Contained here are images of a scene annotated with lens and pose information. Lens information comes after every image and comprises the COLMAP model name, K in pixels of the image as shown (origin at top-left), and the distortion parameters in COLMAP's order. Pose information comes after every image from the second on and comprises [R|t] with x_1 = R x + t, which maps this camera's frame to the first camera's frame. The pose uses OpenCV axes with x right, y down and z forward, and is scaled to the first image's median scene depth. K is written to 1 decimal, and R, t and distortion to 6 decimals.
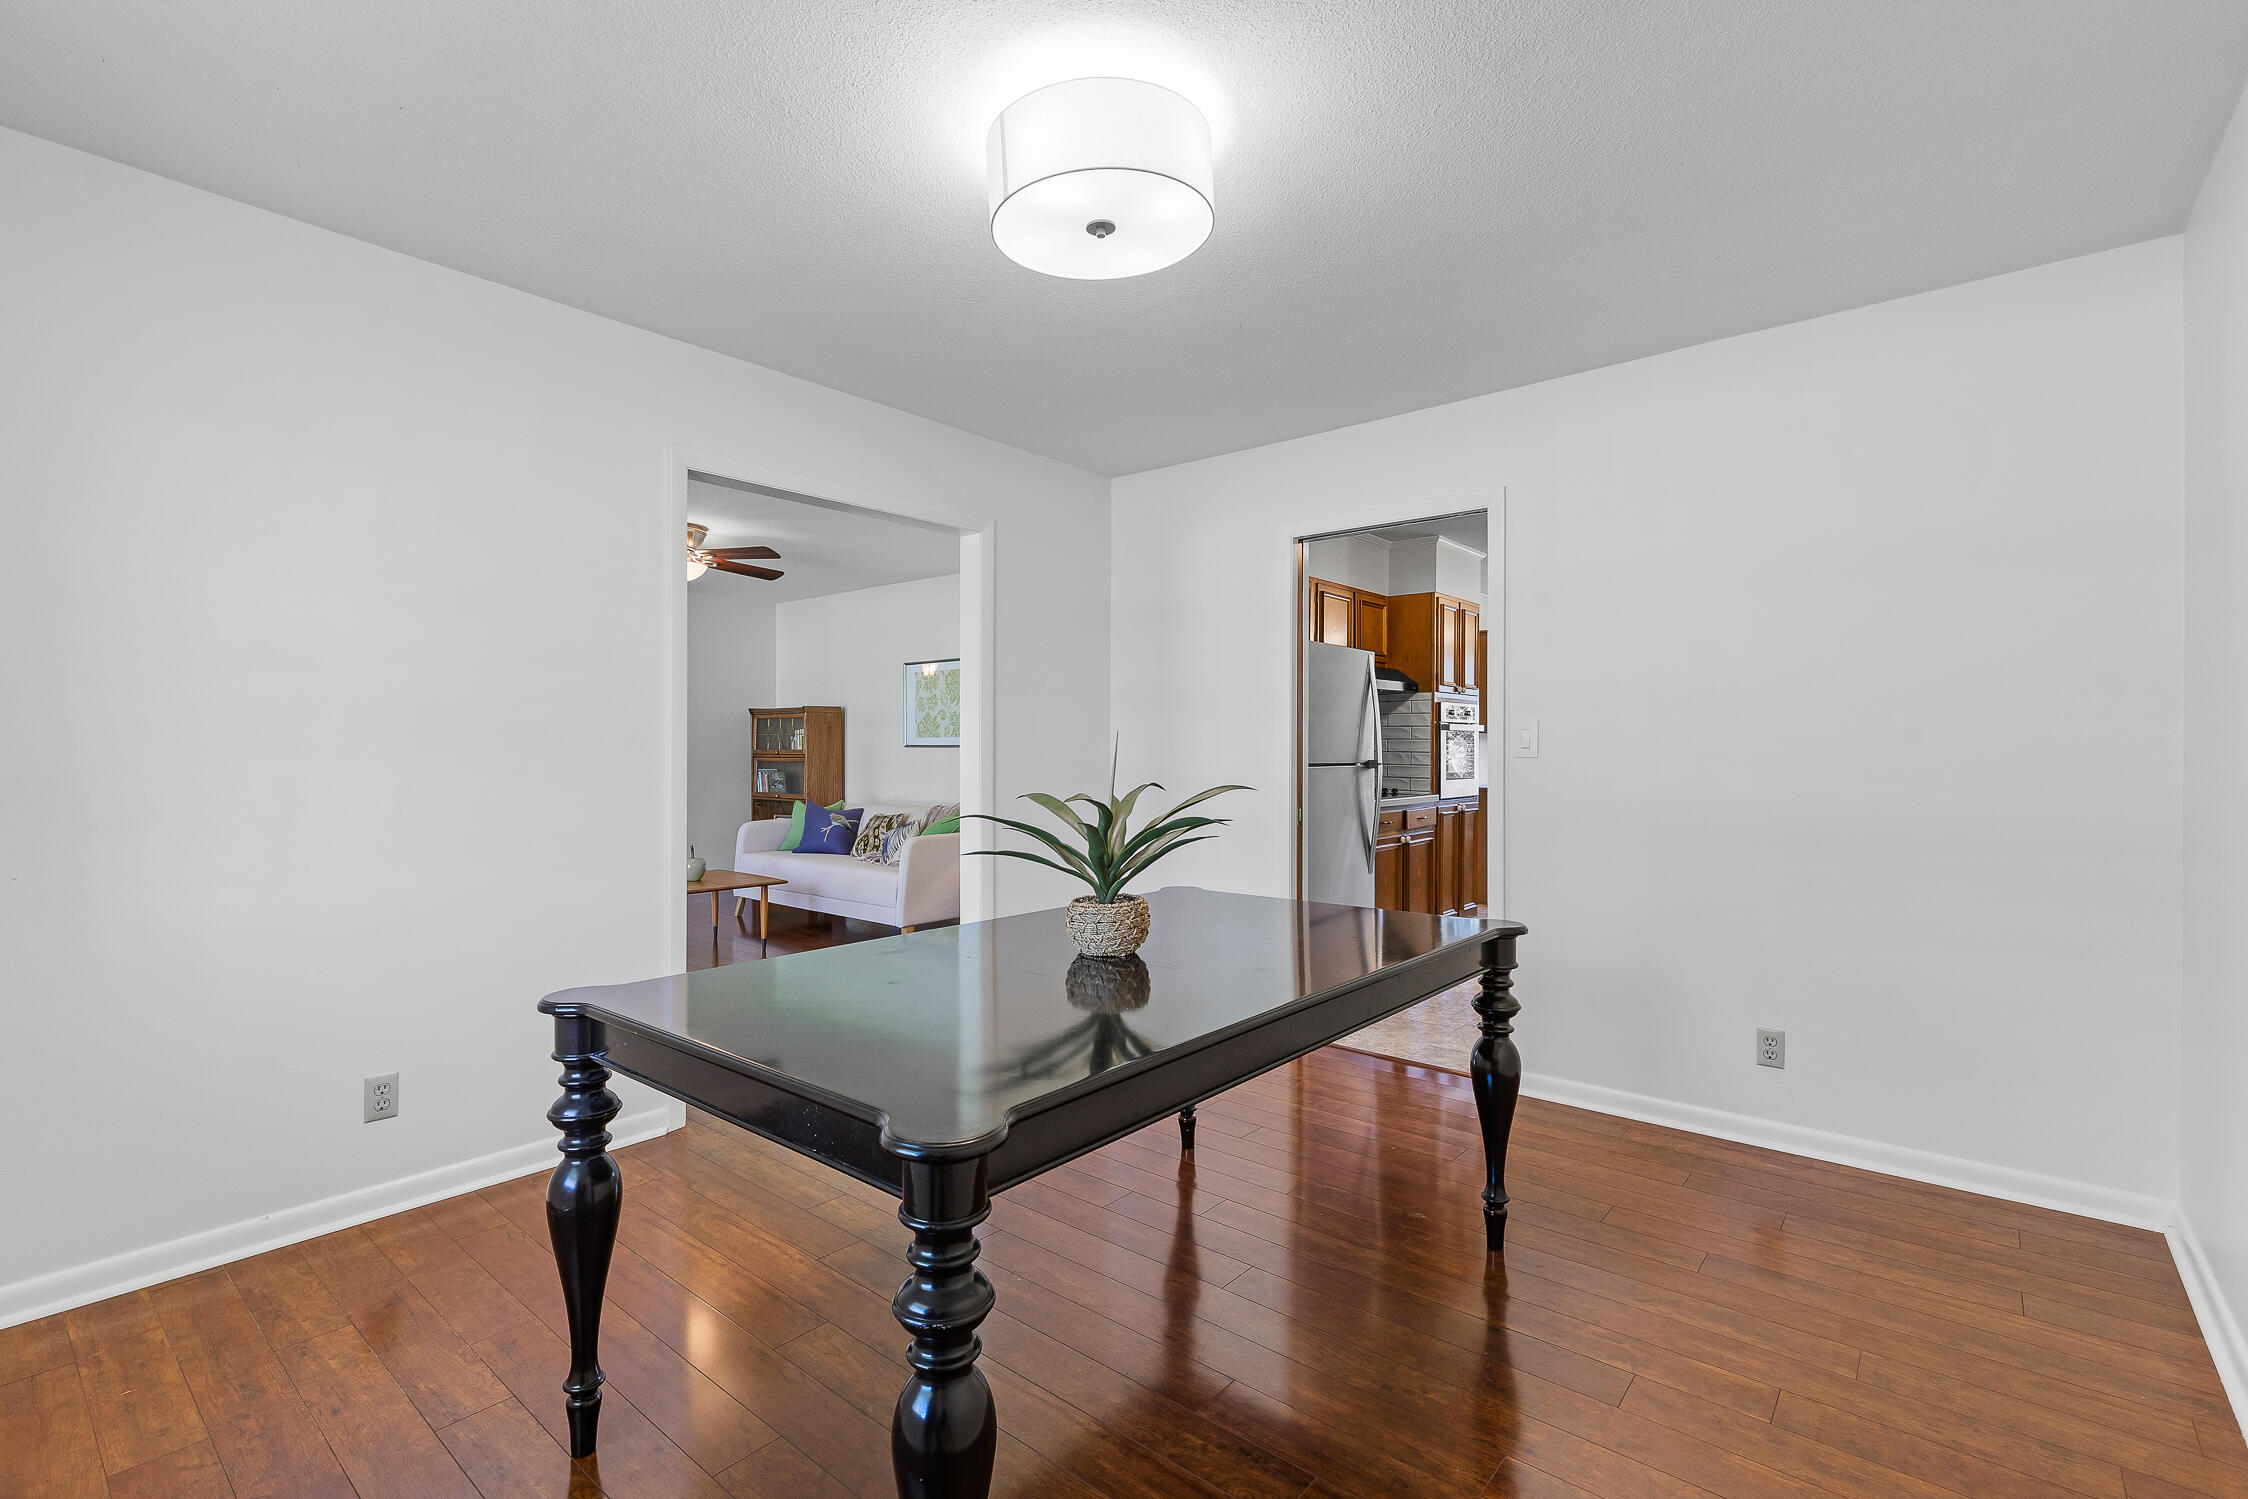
lens RADIAL K [[1020.4, 0, 1115.9], [0, 1020.4, 737.3], [0, 0, 1]] dist [0.009379, -0.002045]
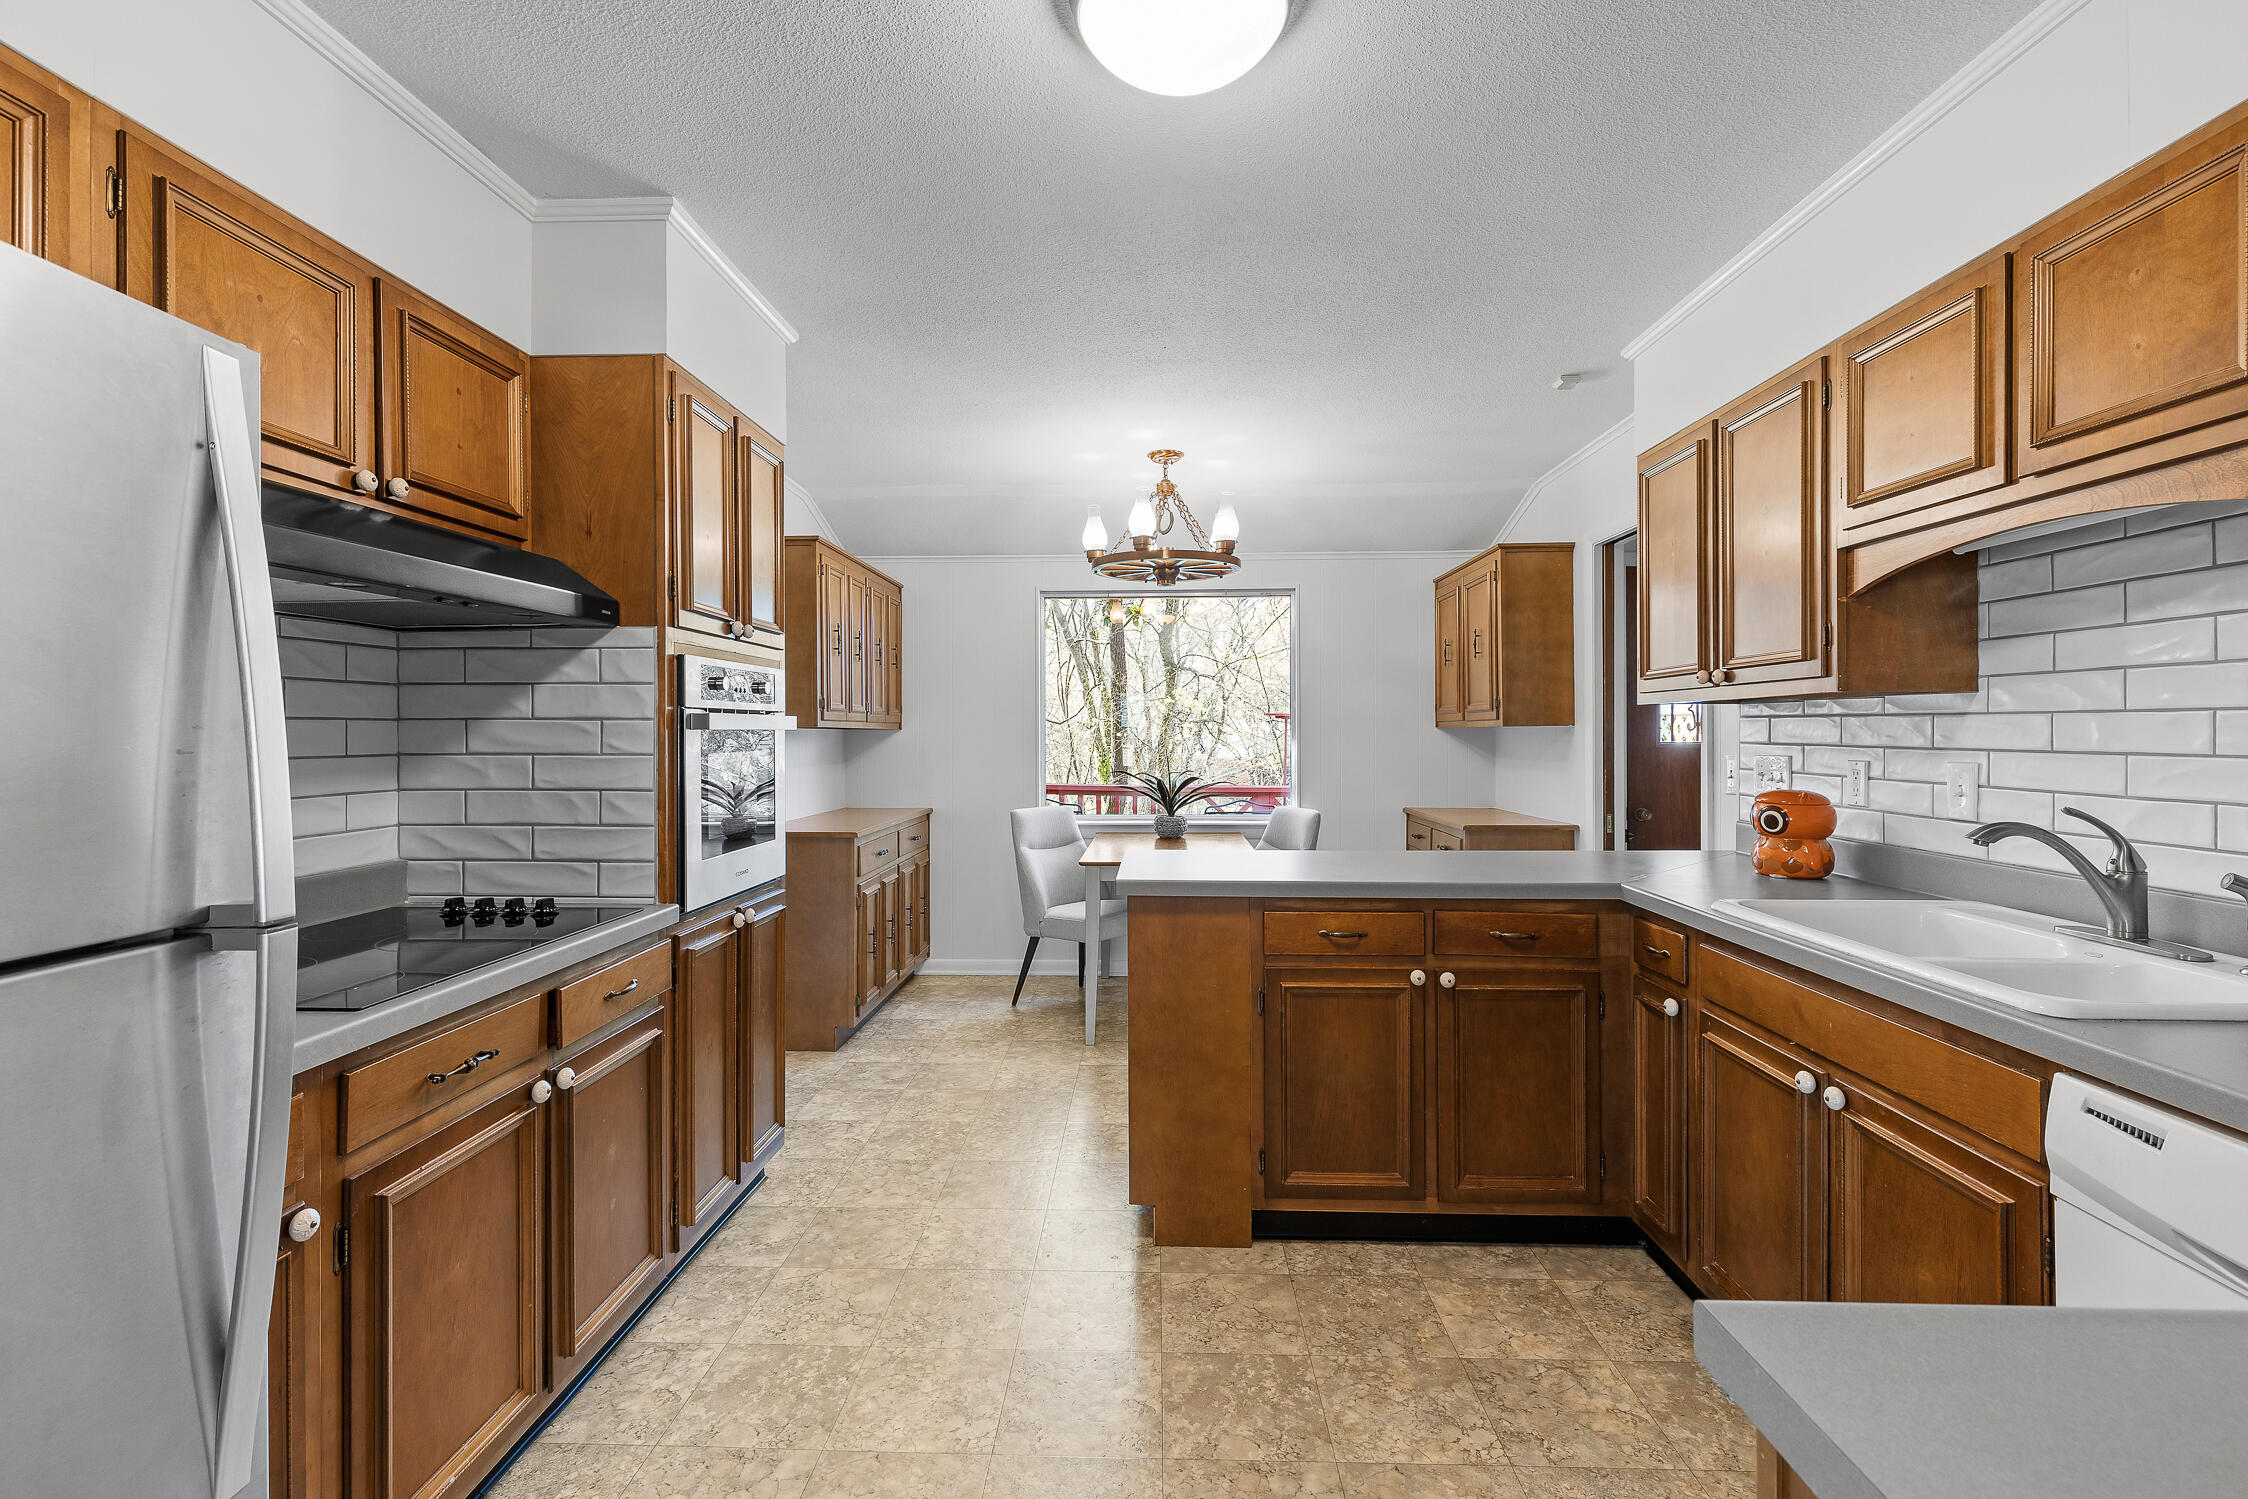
lens RADIAL K [[1020.4, 0, 1121.2], [0, 1020.4, 739.9], [0, 0, 1]] dist [0.009379, -0.002045]
pose [[0.789752, -0.009373, 0.613355, 0.212786], [-0.002259, 0.999832, 0.018188, -0.010173], [-0.613422, -0.015750, 0.789598, 0.599954]]
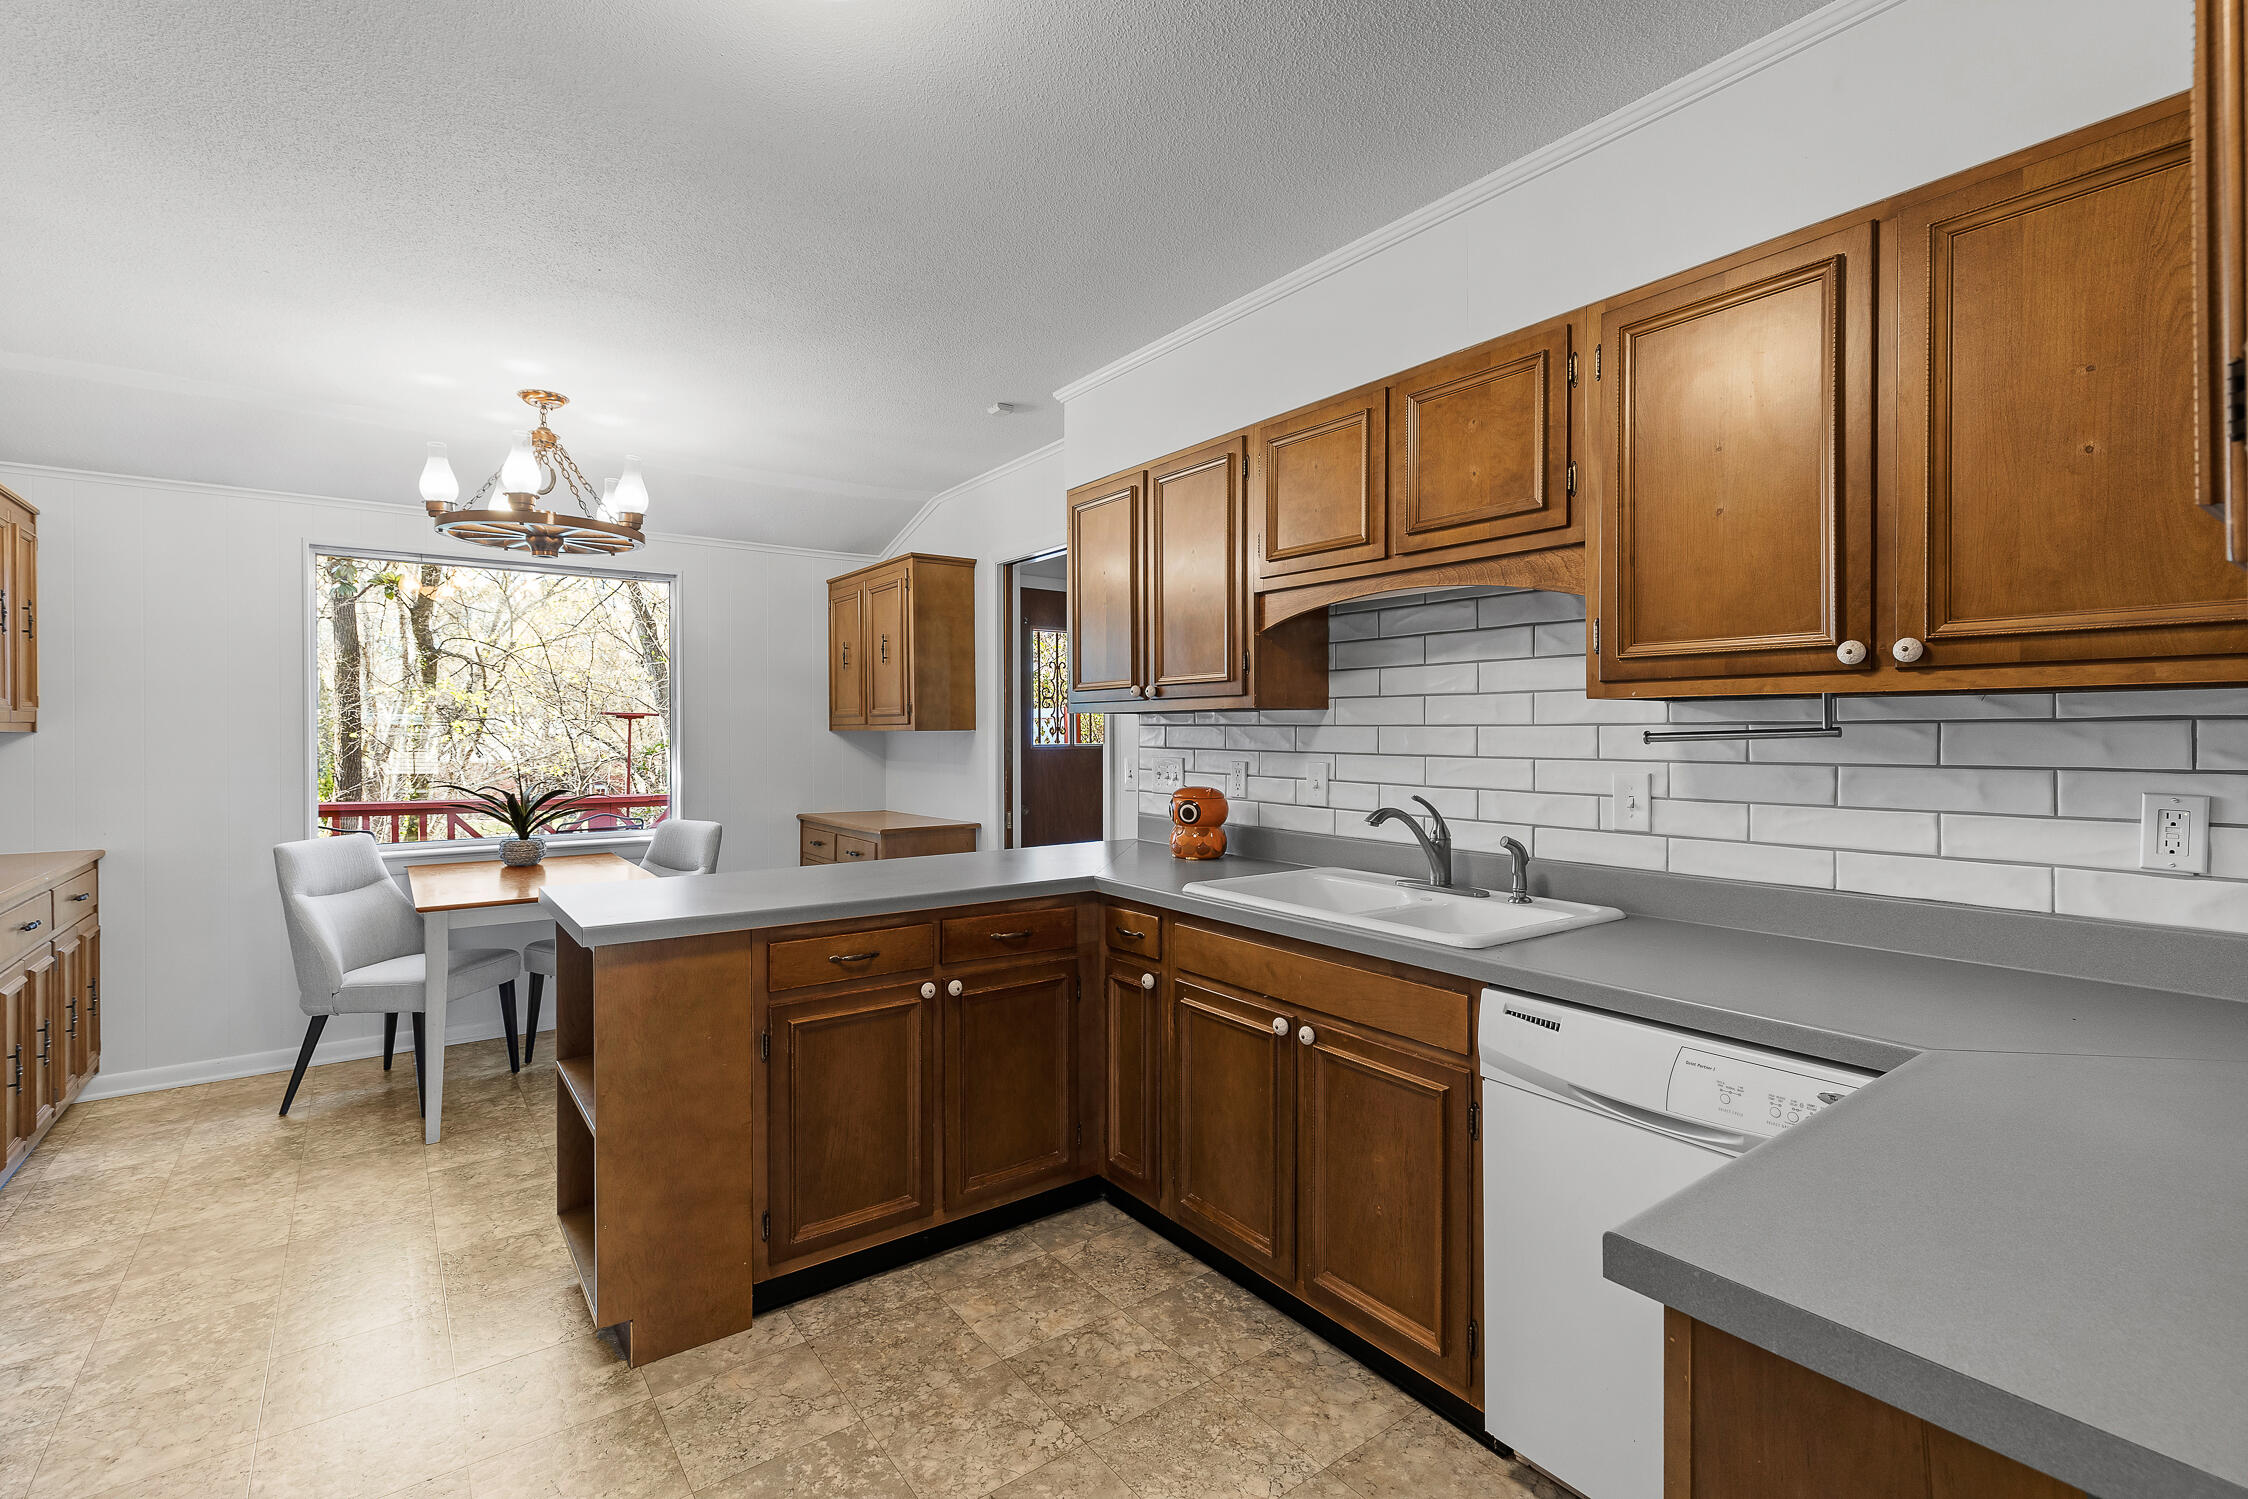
lens RADIAL K [[1020.4, 0, 1127.5], [0, 1020.4, 743.2], [0, 0, 1]] dist [0.009379, -0.002045]
pose [[0.231959, -0.014597, 0.972616, 0.187879], [-0.010444, 0.999792, 0.017495, -0.012627], [-0.972670, -0.014216, 0.231758, 0.674645]]
